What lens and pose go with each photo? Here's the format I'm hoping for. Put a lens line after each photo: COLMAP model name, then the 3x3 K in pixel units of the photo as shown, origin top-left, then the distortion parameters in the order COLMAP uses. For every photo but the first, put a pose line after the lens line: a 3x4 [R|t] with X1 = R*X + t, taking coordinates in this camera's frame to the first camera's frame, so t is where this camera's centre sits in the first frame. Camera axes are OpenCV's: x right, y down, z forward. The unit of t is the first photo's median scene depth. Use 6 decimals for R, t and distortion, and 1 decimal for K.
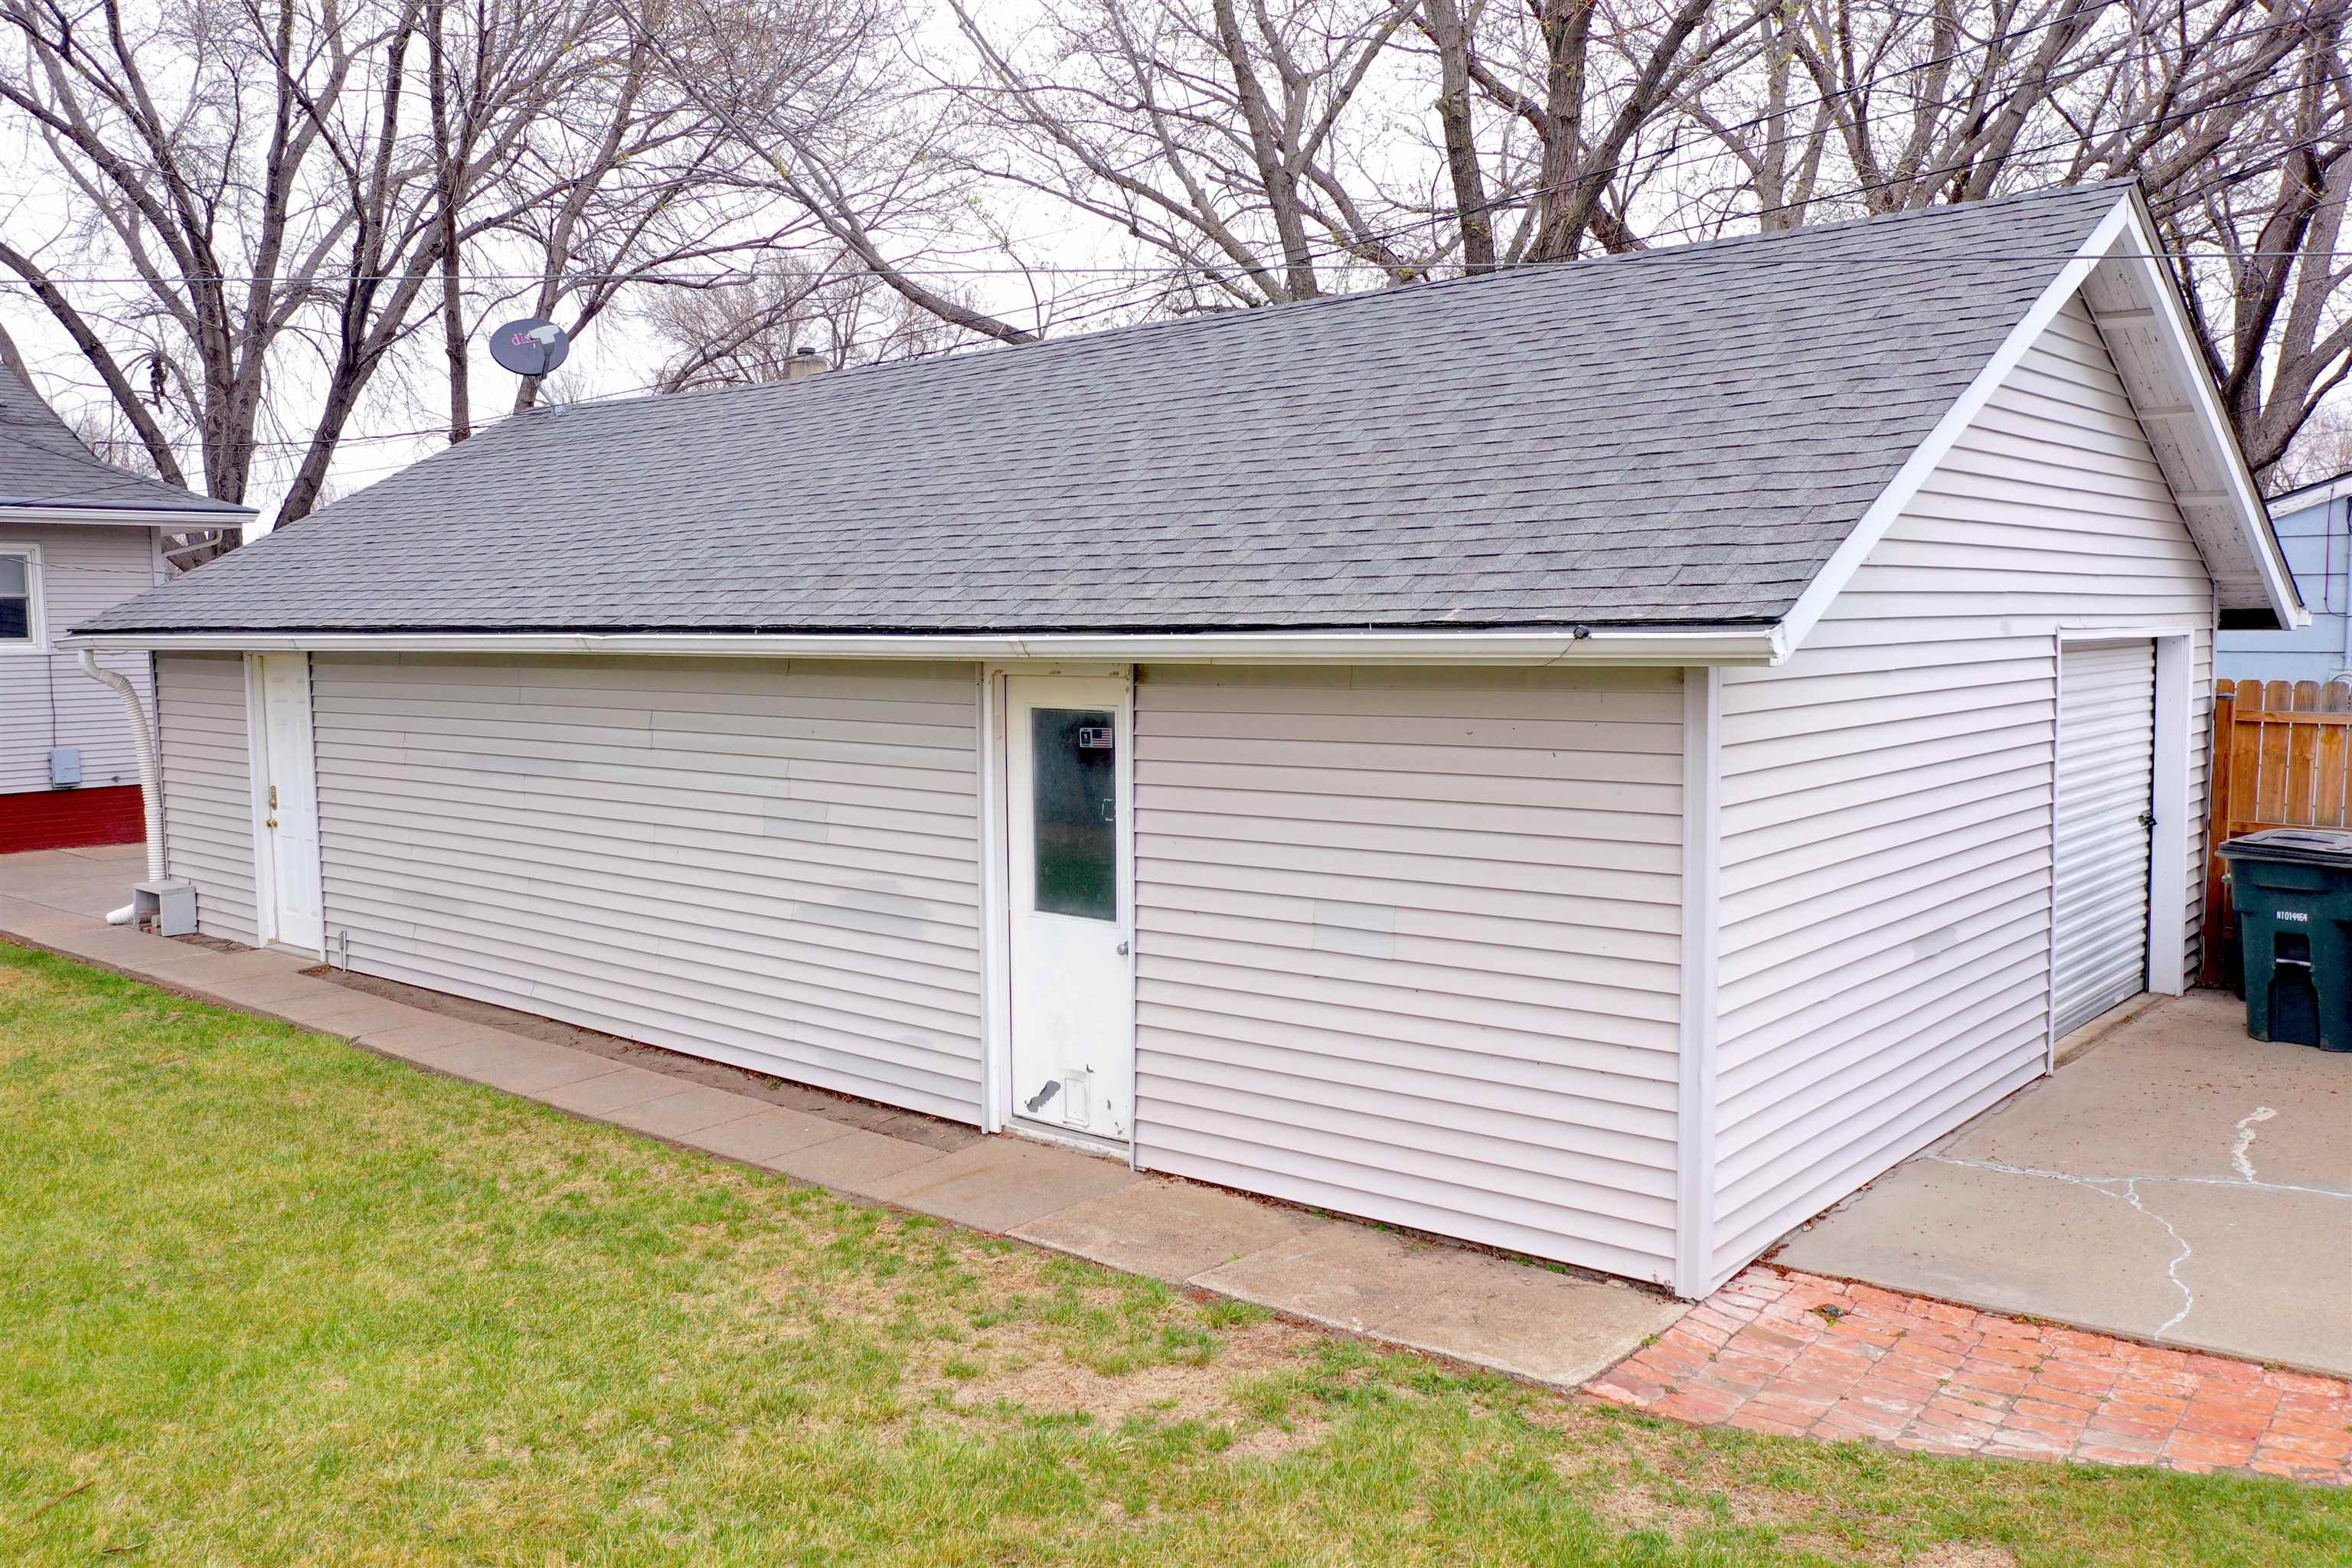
lens RADIAL K [[1852.0, 0, 1176.0], [0, 1852.0, 784.0], [0, 0, 1]] dist [-0.007419, 0.007661]
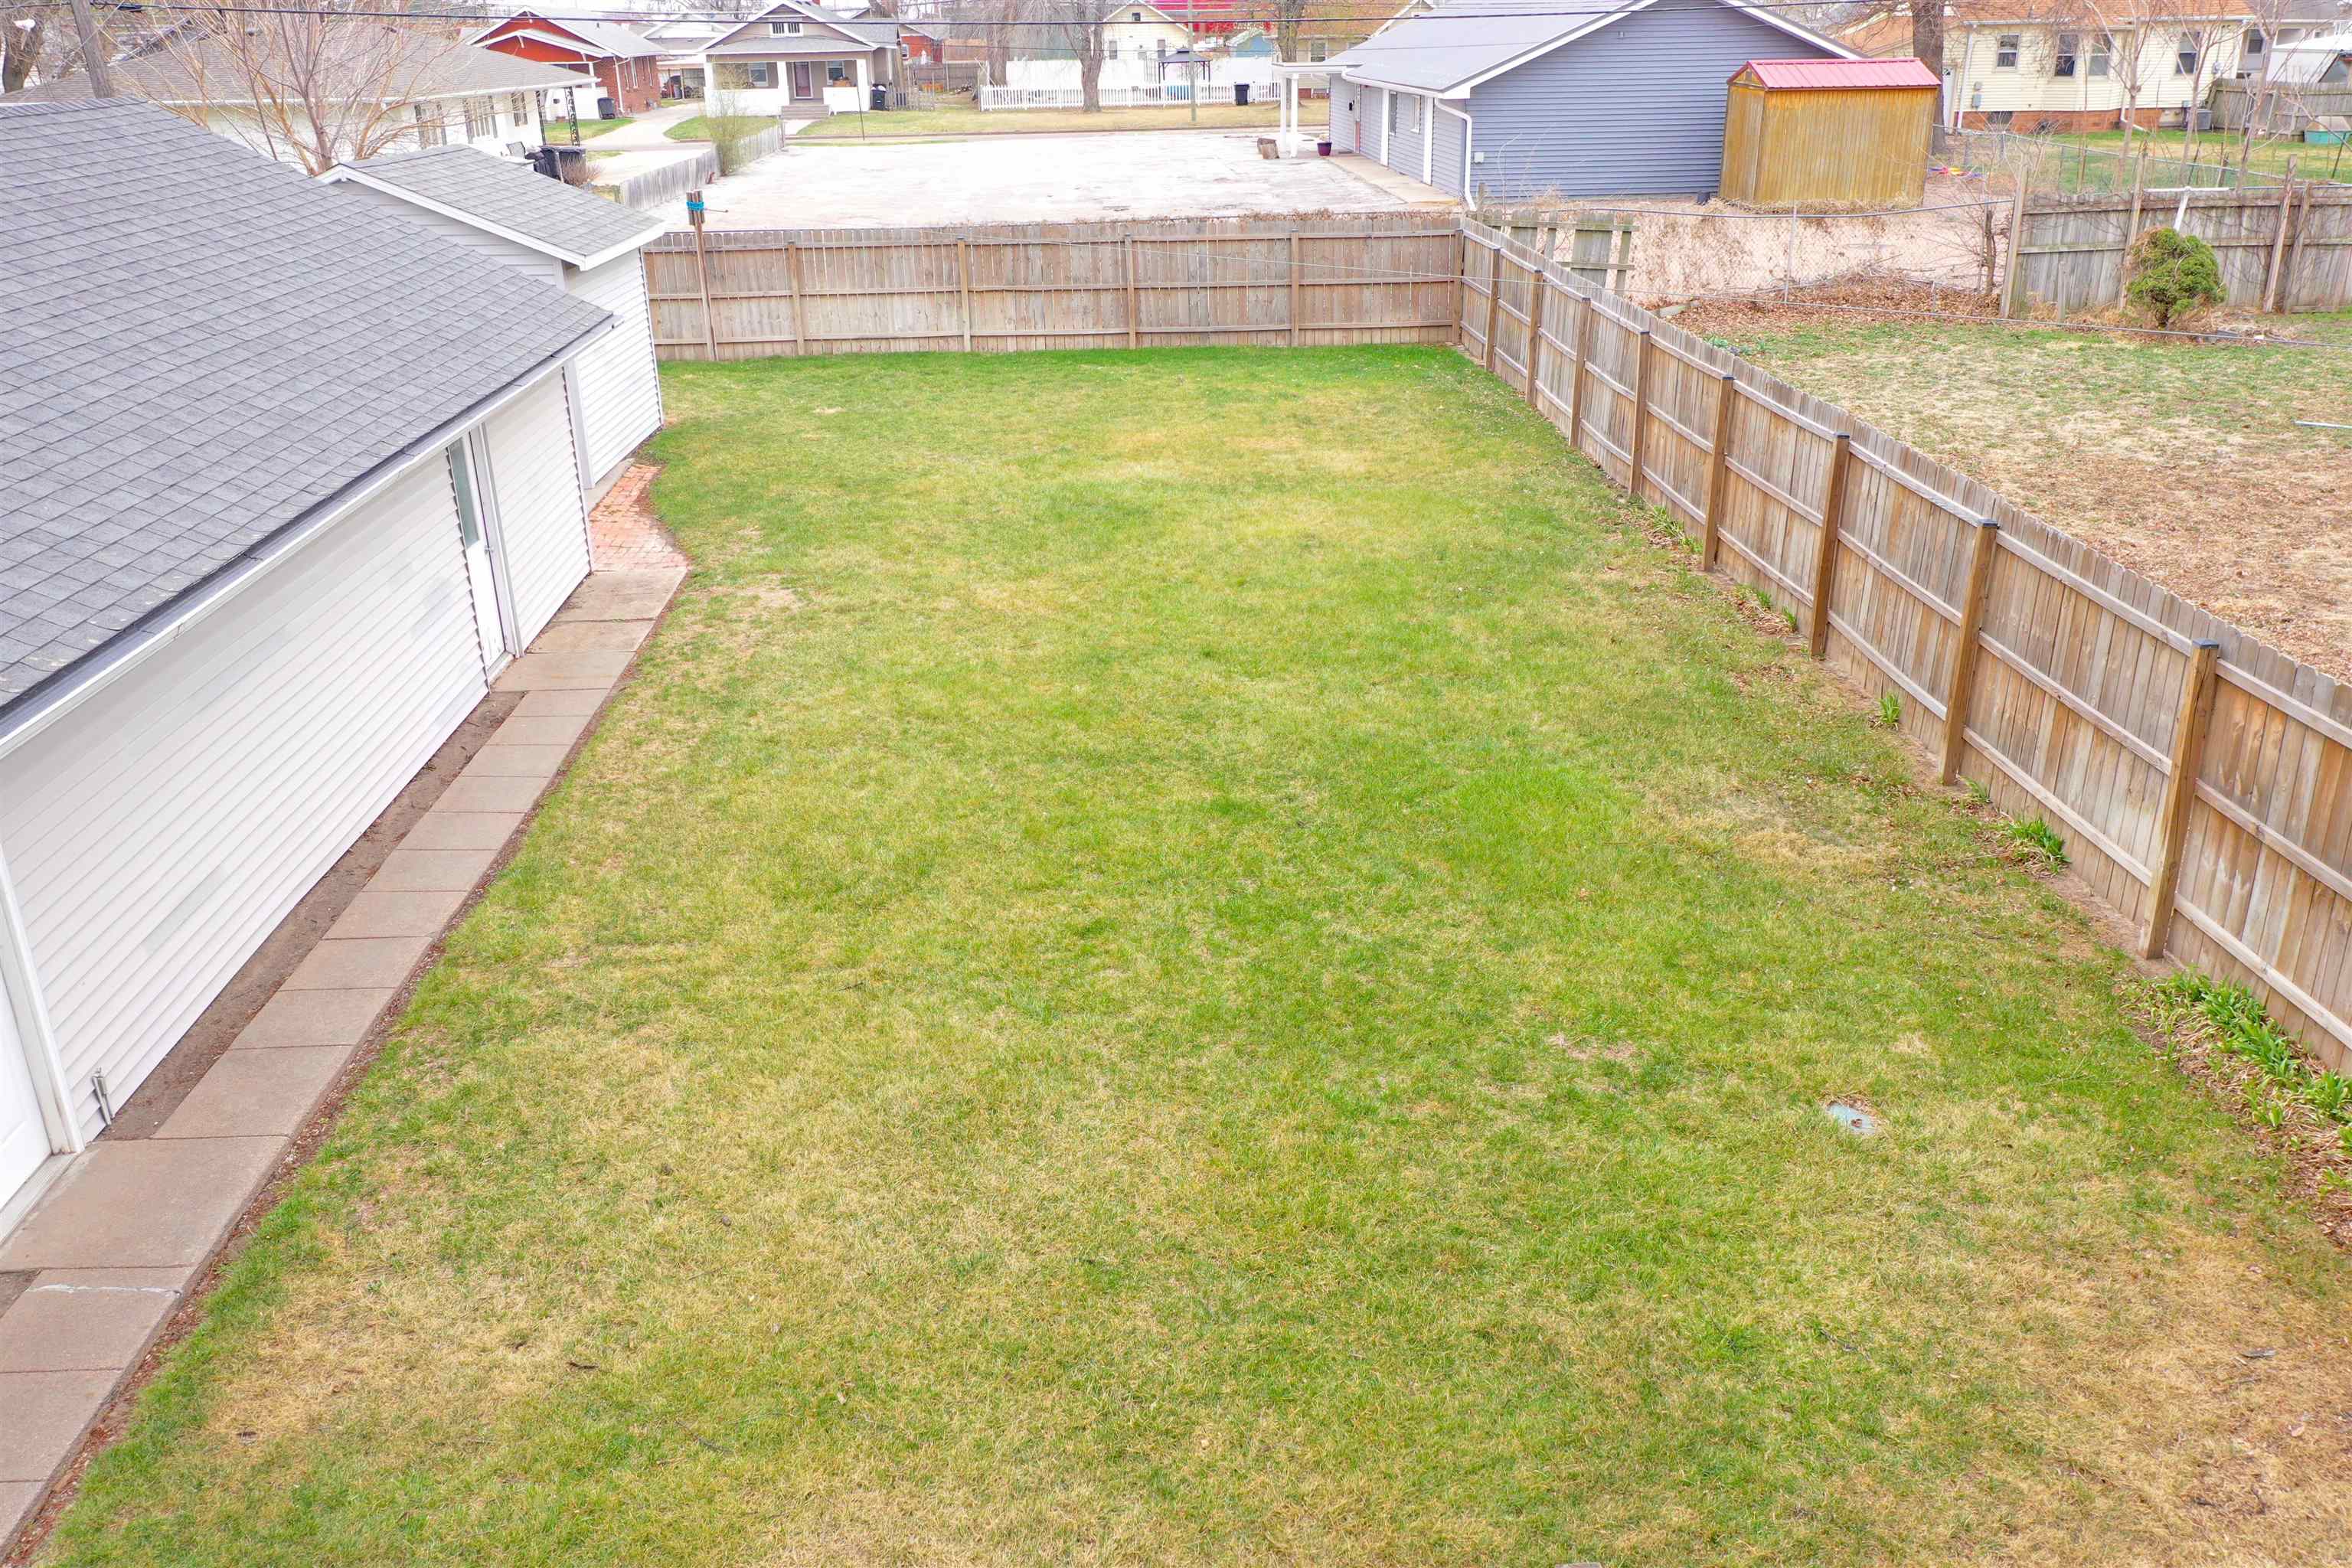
lens RADIAL K [[1852.0, 0, 1176.0], [0, 1852.0, 784.0], [0, 0, 1]] dist [-0.007419, 0.007661]
pose [[-0.692208, -0.256378, 0.674624, -2.085534], [0.083933, 0.899832, 0.428085, -0.504150], [-0.716800, 0.352948, -0.601353, 1.953262]]
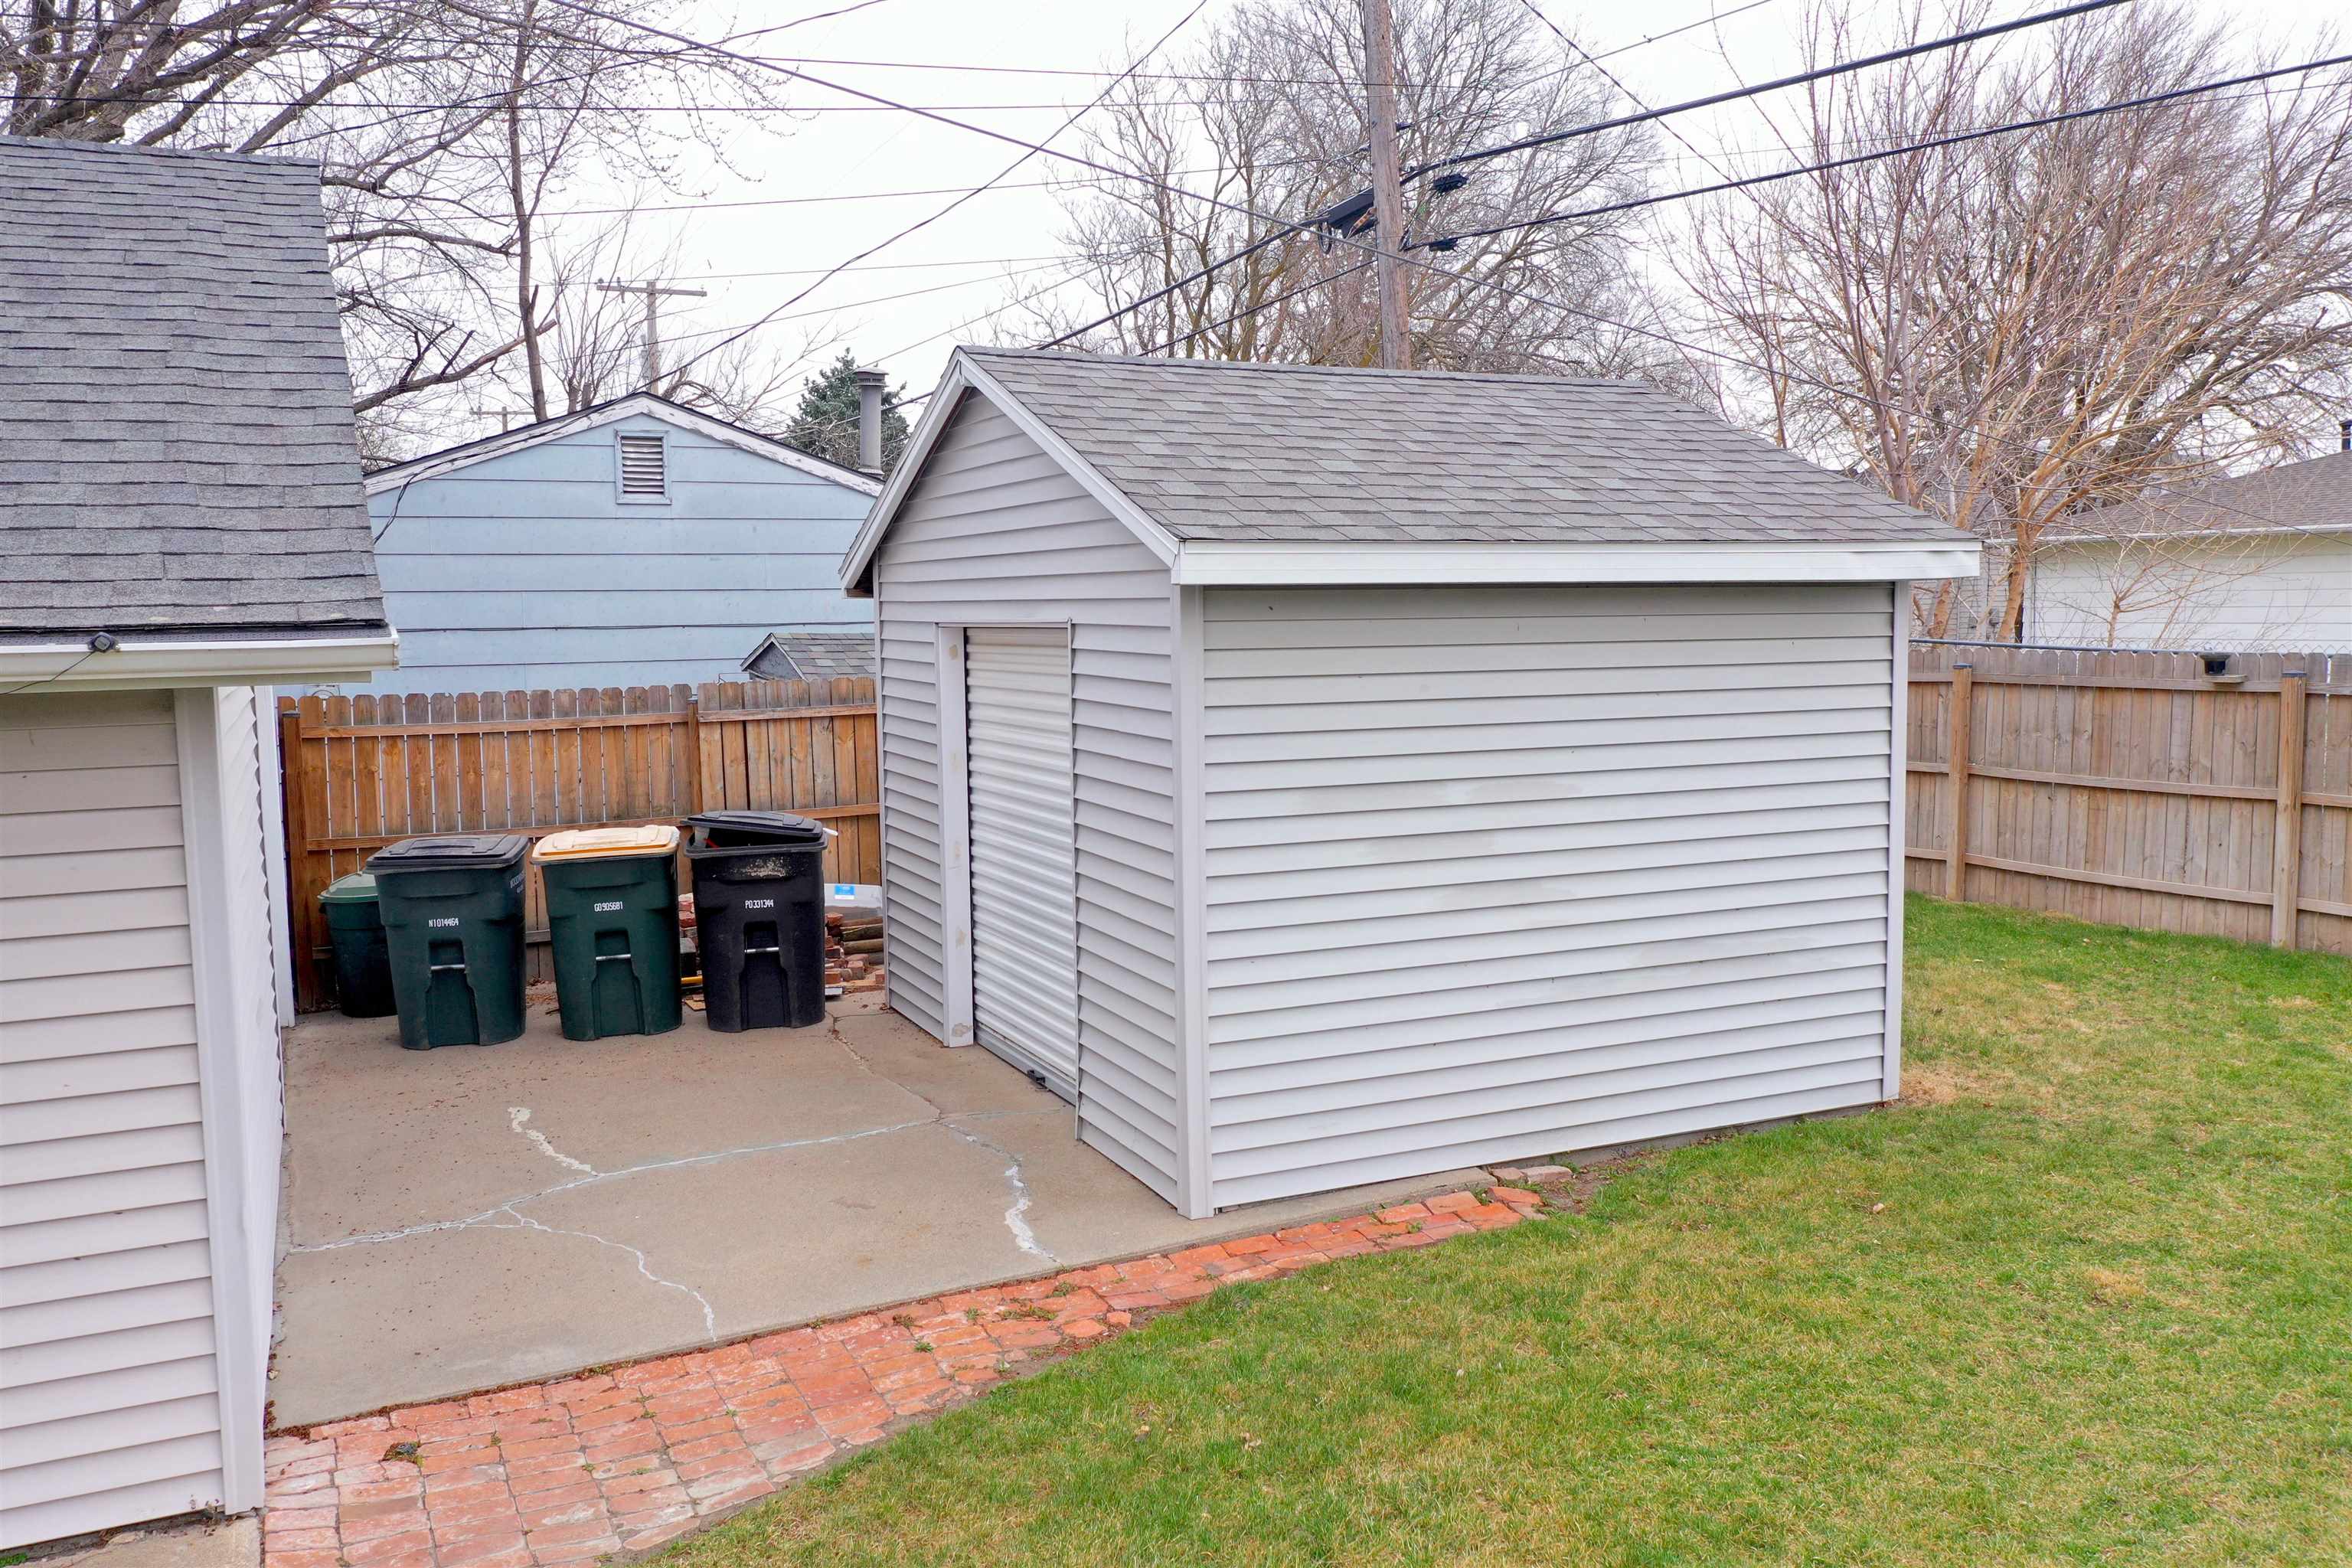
lens RADIAL K [[1852.0, 0, 1176.0], [0, 1852.0, 784.0], [0, 0, 1]] dist [-0.007419, 0.007661]
pose [[0.409684, -0.079215, 0.908781, -0.220352], [0.092428, 0.994700, 0.045037, -0.019064], [-0.907533, 0.065546, 0.414835, 0.289523]]
